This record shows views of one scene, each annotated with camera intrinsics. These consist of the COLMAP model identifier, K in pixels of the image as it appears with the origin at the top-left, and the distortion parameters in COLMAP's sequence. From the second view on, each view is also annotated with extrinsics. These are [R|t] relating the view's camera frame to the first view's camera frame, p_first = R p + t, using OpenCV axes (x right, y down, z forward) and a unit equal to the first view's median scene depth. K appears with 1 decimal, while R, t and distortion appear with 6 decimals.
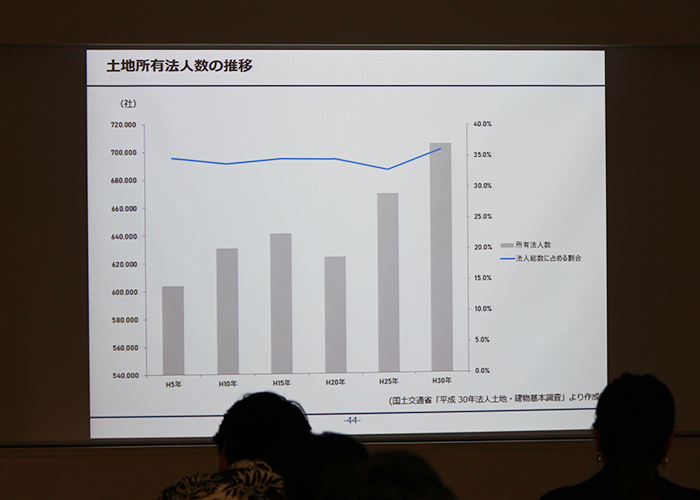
lens RADIAL K [[1874.1, 0, 351.9], [0, 1874.1, 247.9], [0, 0, 1]] dist [-0.013473, 0.000000]
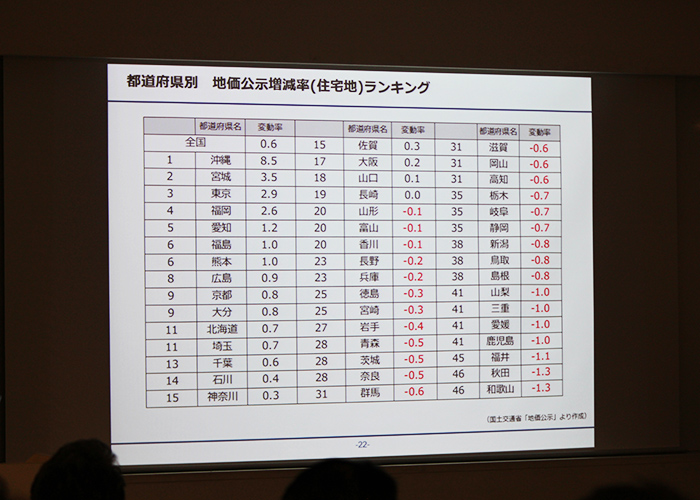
lens RADIAL K [[1978.5, 0, 350.8], [0, 1978.5, 248.8], [0, 0, 1]] dist [-0.031088, 0.000000]
pose [[0.973062, 0.005548, 0.230477, -0.253148], [-0.002788, 0.999920, -0.012300, 0.002091], [-0.230527, 0.011326, 0.973000, -0.021852]]
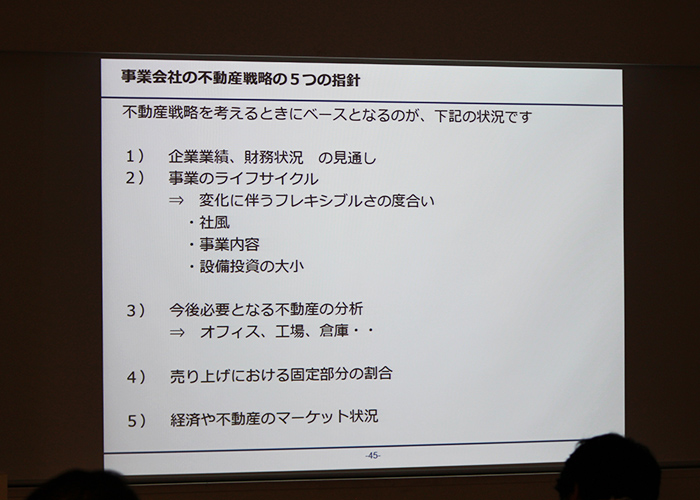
lens RADIAL K [[2026.2, 0, 348.6], [0, 2026.2, 253.3], [0, 0, 1]] dist [0.092430, 0.000000]
pose [[0.988096, 0.004933, 0.153757, -0.173910], [-0.003328, 0.999937, -0.010692, 0.001571], [-0.153800, 0.010053, 0.988051, -0.015941]]
